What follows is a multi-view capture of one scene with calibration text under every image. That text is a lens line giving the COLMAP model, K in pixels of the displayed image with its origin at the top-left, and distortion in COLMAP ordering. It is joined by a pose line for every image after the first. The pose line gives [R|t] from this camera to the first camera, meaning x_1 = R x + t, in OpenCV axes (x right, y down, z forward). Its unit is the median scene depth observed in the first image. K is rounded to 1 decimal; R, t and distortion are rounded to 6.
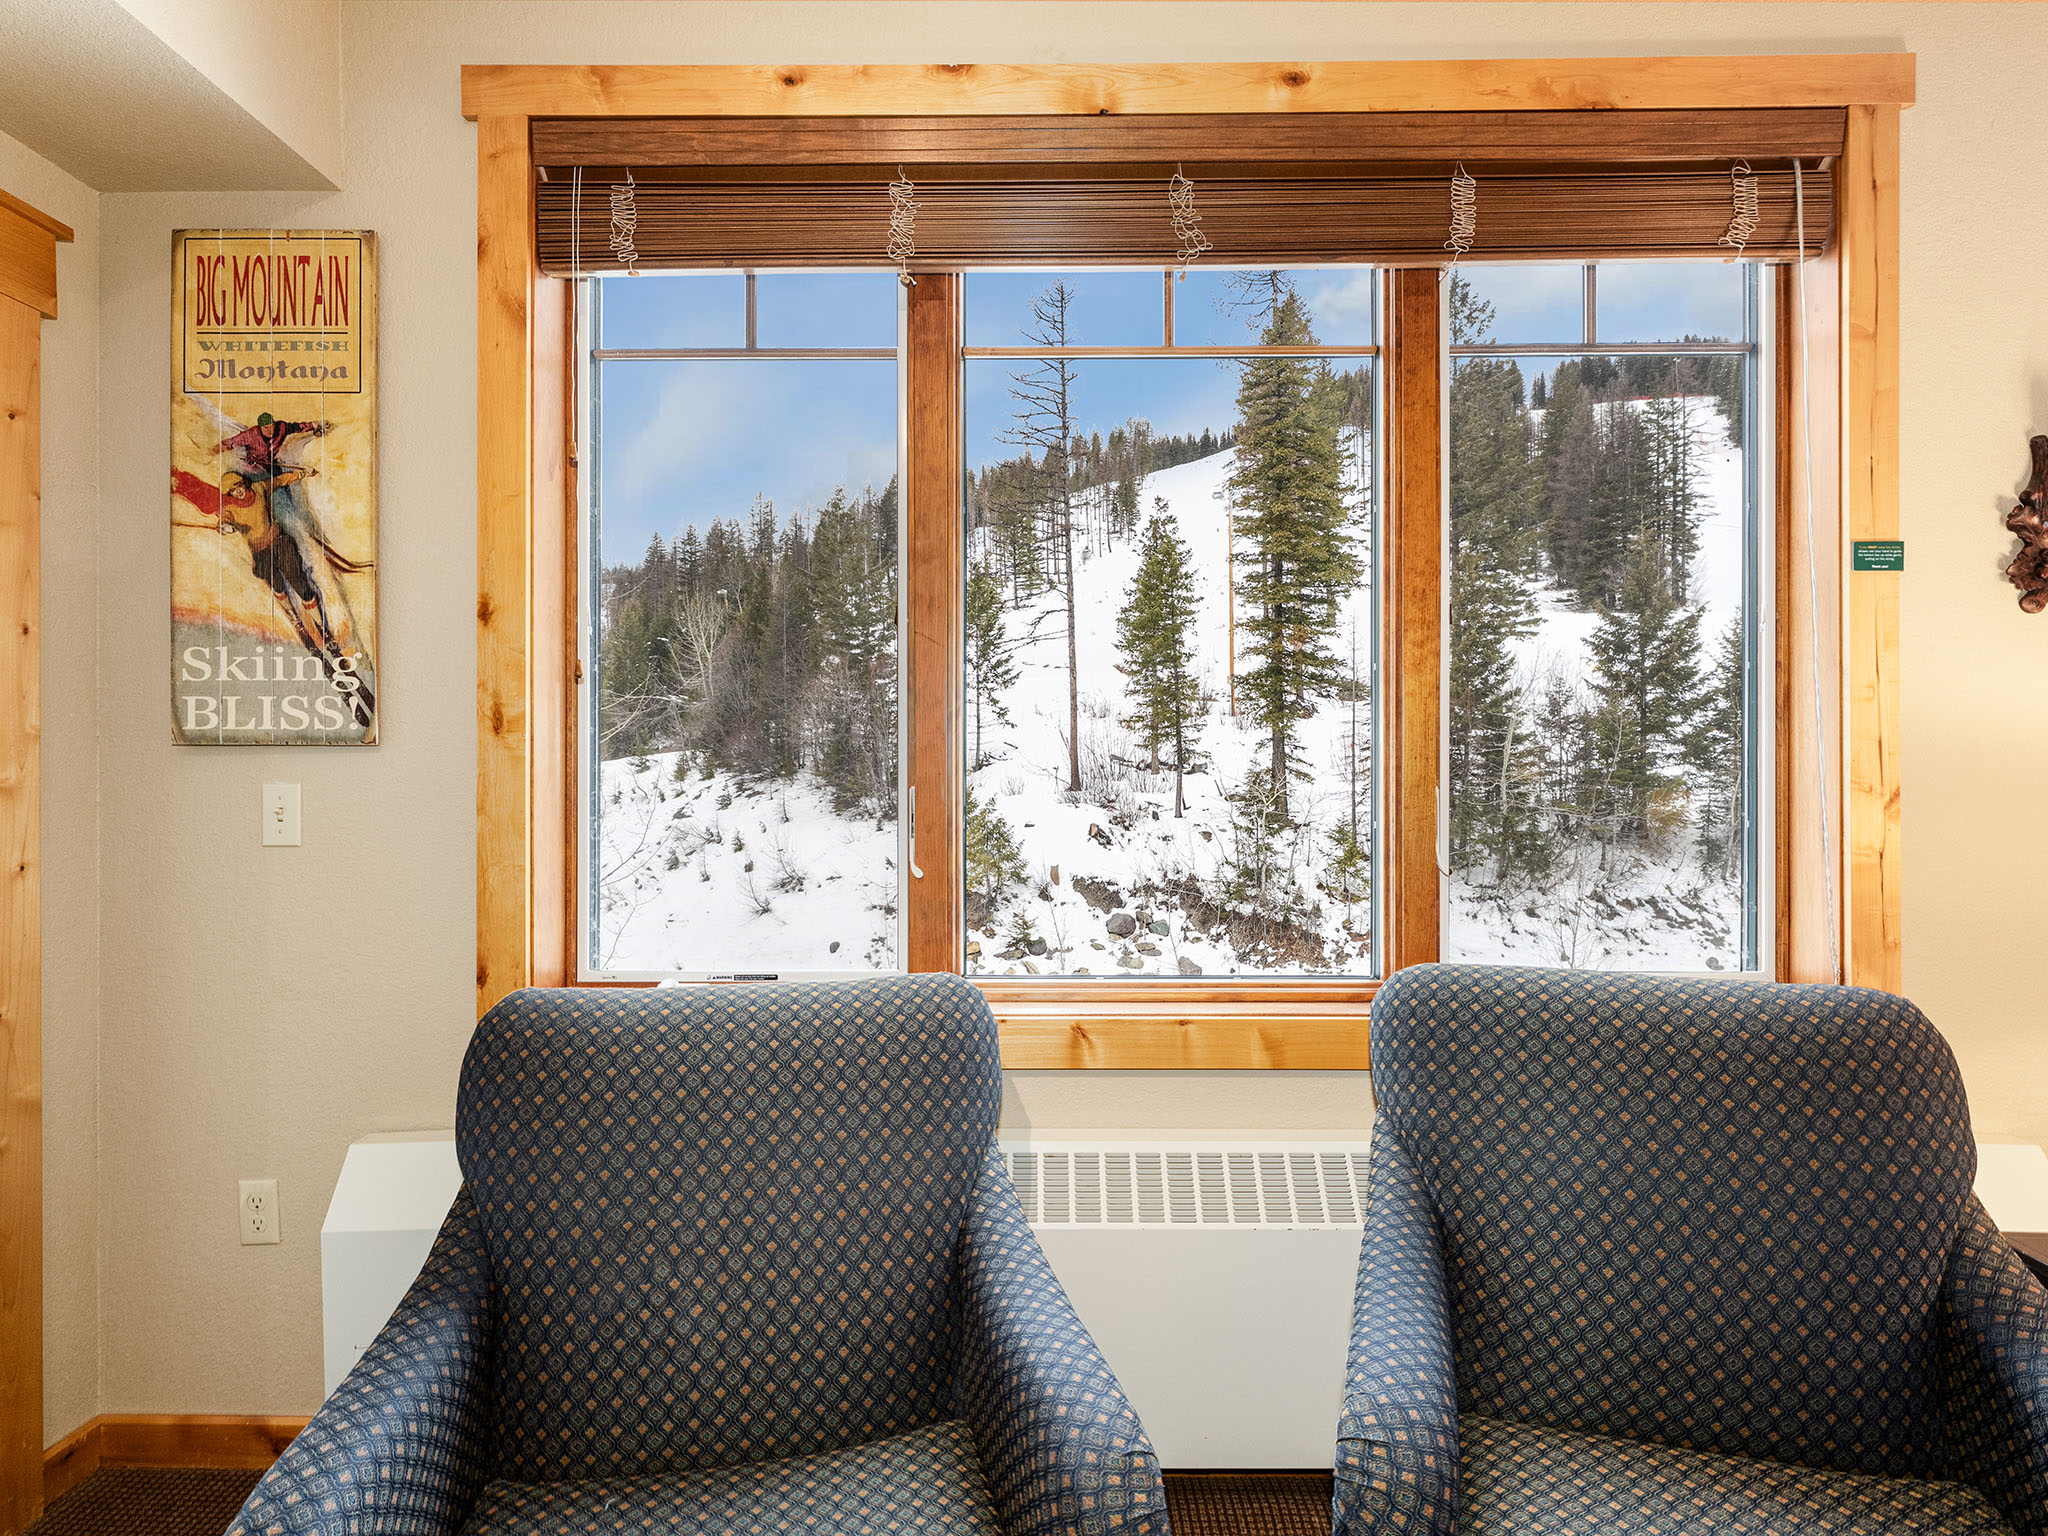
lens RADIAL K [[1043.7, 0, 1021.9], [0, 1043.7, 776.2], [0, 0, 1]] dist [-0.002547, -0.001230]
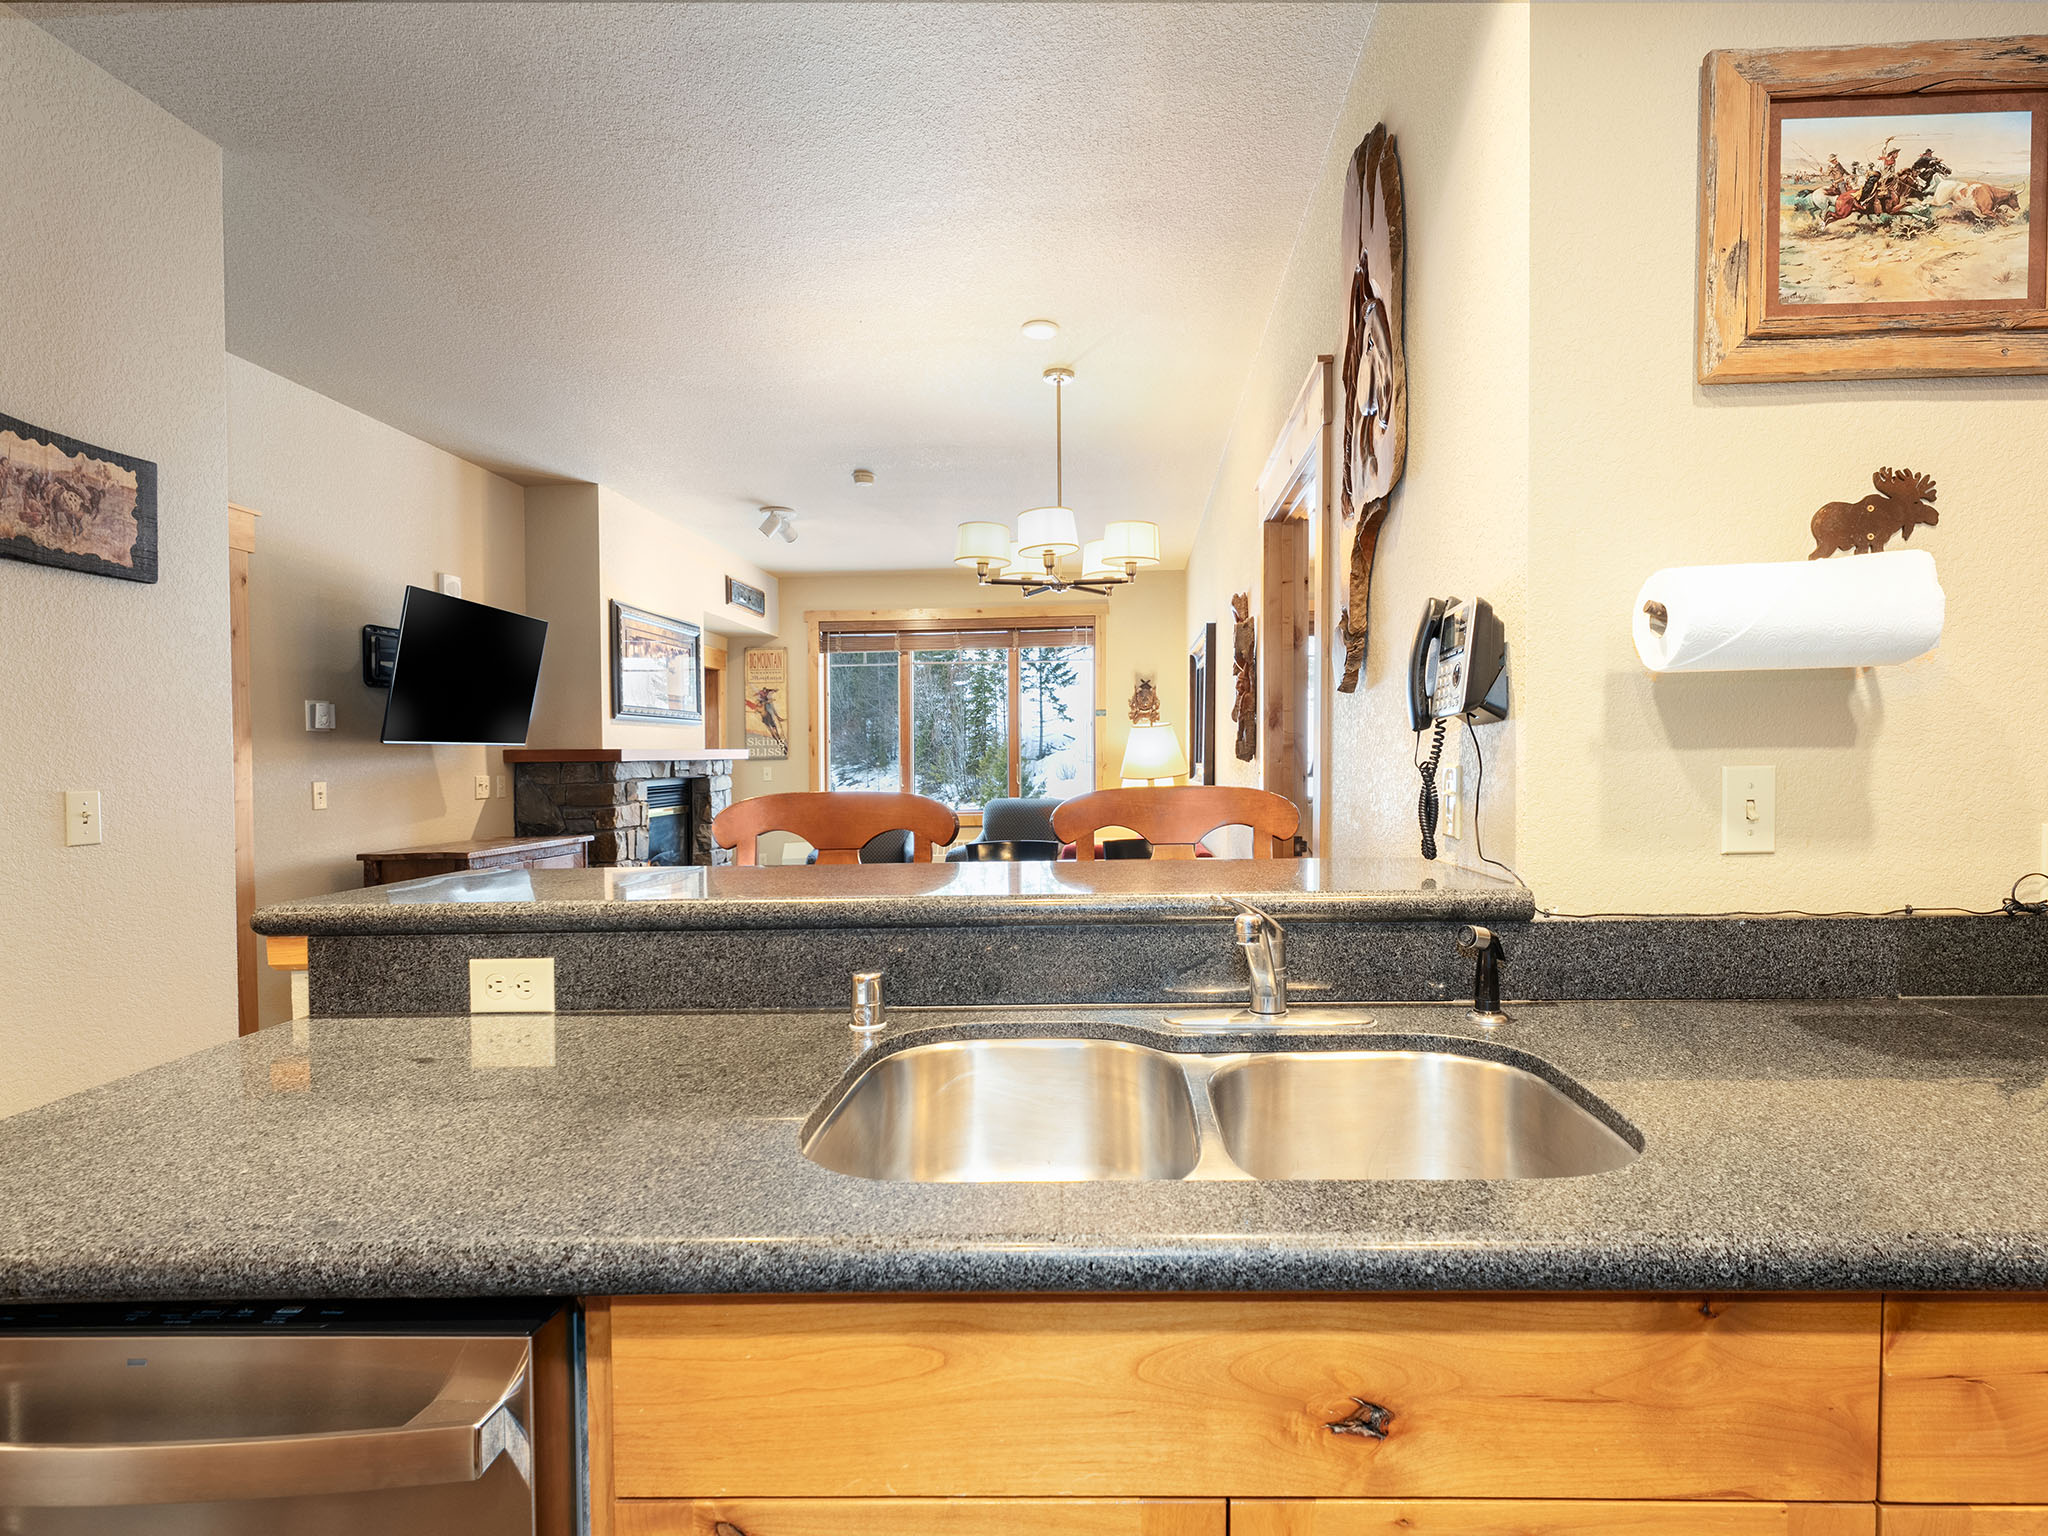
lens RADIAL K [[1028.5, 0, 1018.6], [0, 1028.5, 791.3], [0, 0, 1]] dist [0.003522, 0.000293]
pose [[0.995918, -0.009340, -0.089775, 0.785793], [0.011764, 0.999579, 0.026519, 0.005798], [0.089490, -0.027466, 0.995609, -3.376515]]
